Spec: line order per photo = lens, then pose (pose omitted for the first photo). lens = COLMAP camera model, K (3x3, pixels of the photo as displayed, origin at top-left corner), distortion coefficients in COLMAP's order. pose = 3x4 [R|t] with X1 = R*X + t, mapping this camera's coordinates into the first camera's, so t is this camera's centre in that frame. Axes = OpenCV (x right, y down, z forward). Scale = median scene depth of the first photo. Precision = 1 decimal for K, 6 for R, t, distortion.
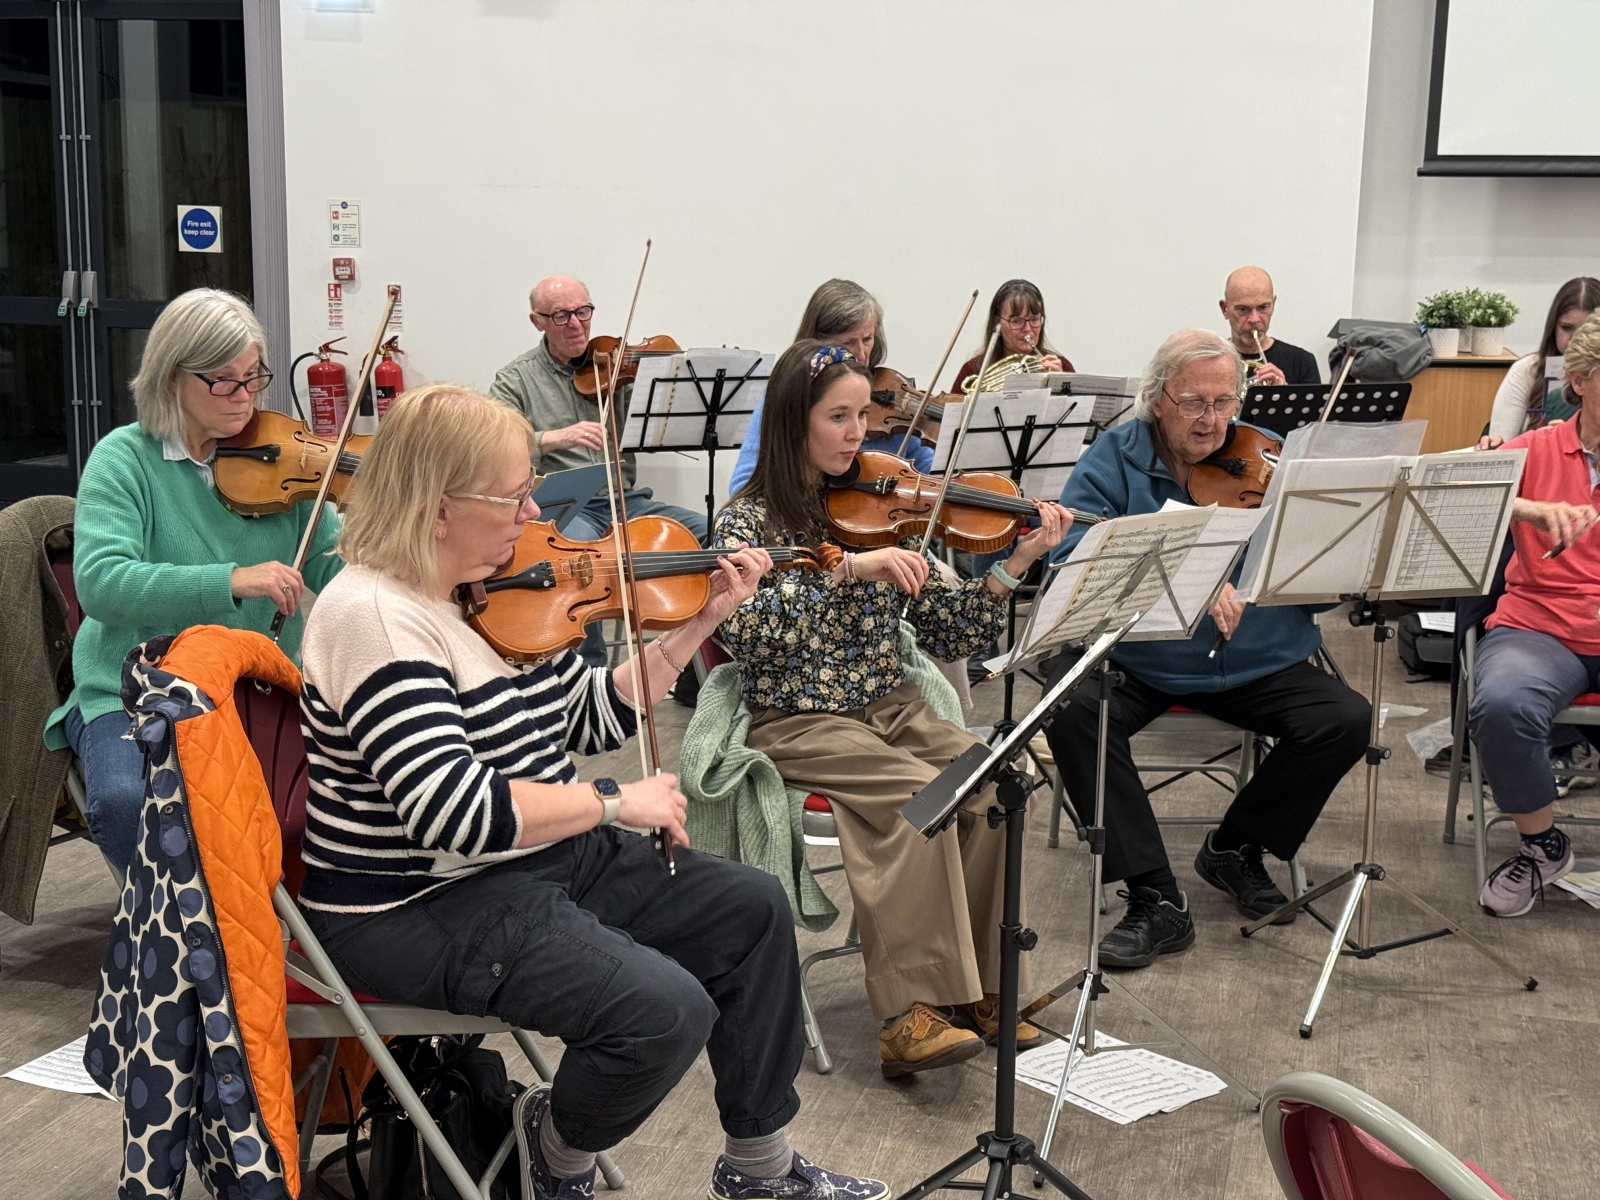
lens RADIAL K [[2211.5, 0, 803.9], [0, 2211.5, 598.8], [0, 0, 1]] dist [0.198643, -0.421946]
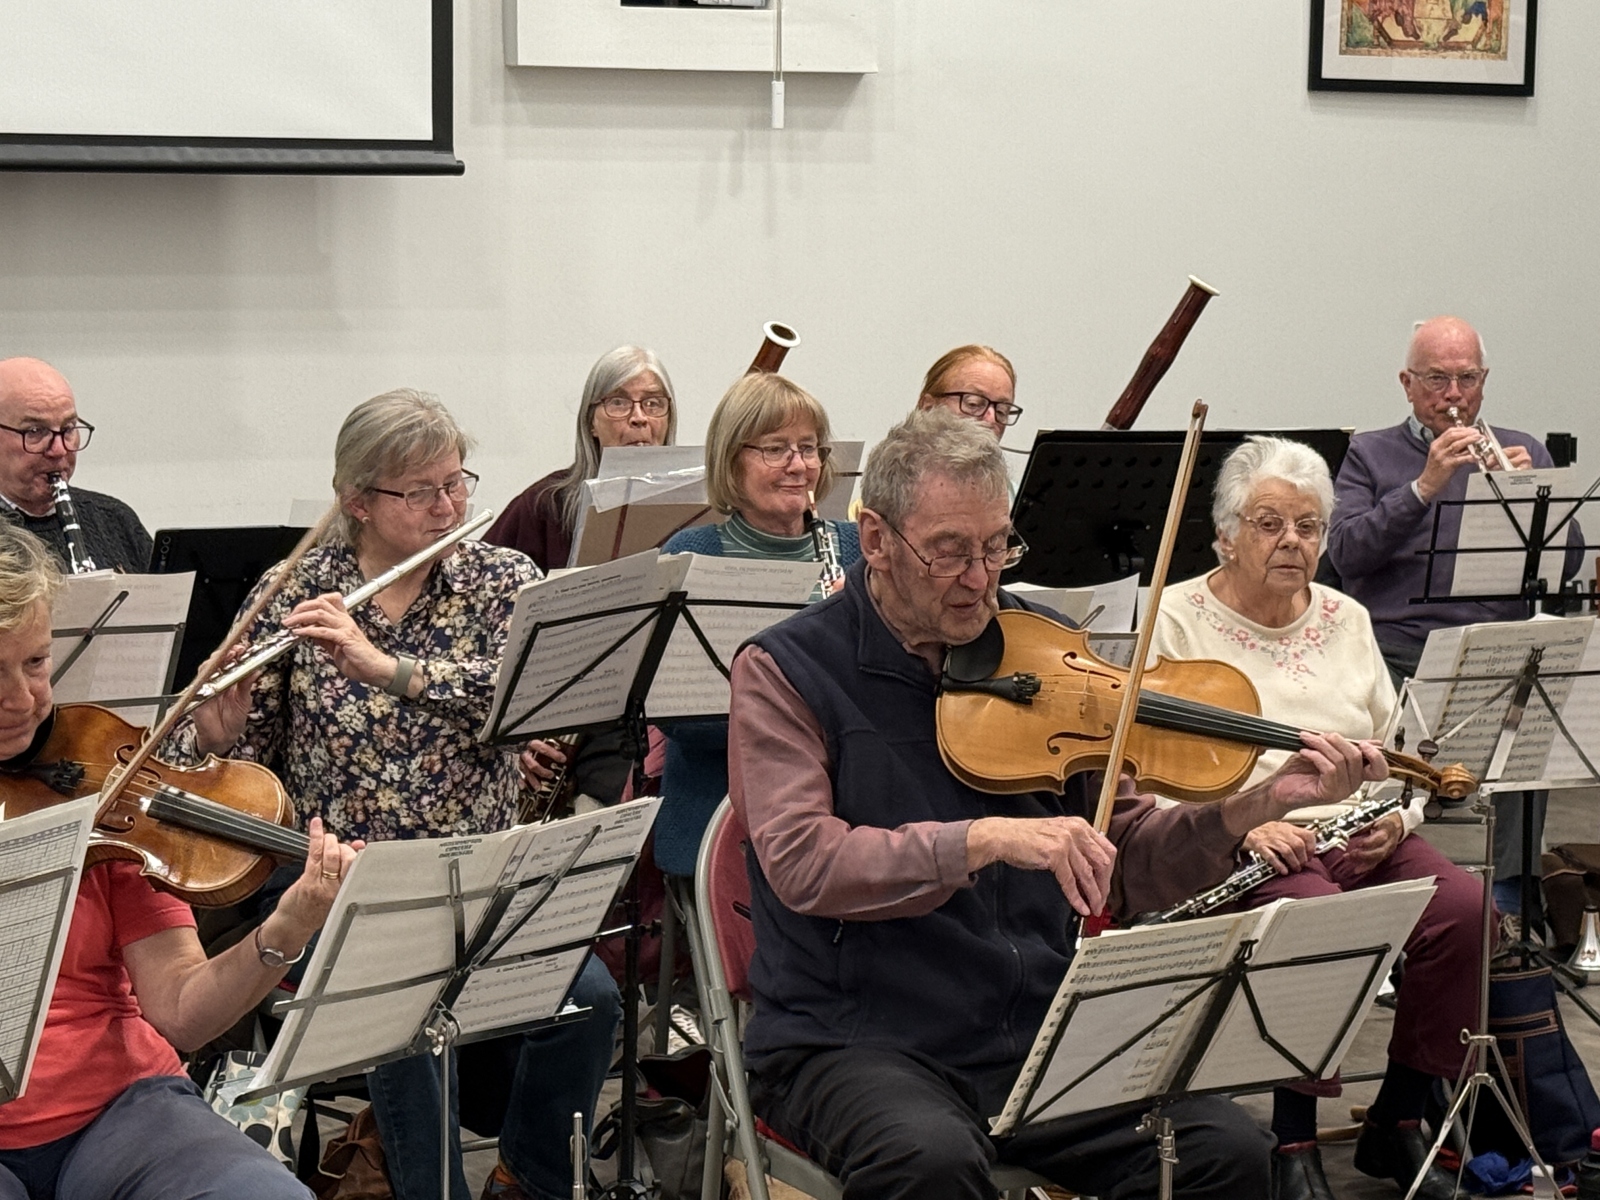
lens RADIAL K [[3933.5, 0, 807.0], [0, 3933.5, 628.7], [0, 0, 1]] dist [0.144052, 0.138610]
pose [[0.691447, -0.095884, 0.716035, -0.182566], [0.131601, 0.991287, 0.005661, -0.085490], [-0.710339, 0.090317, 0.698041, 0.279928]]
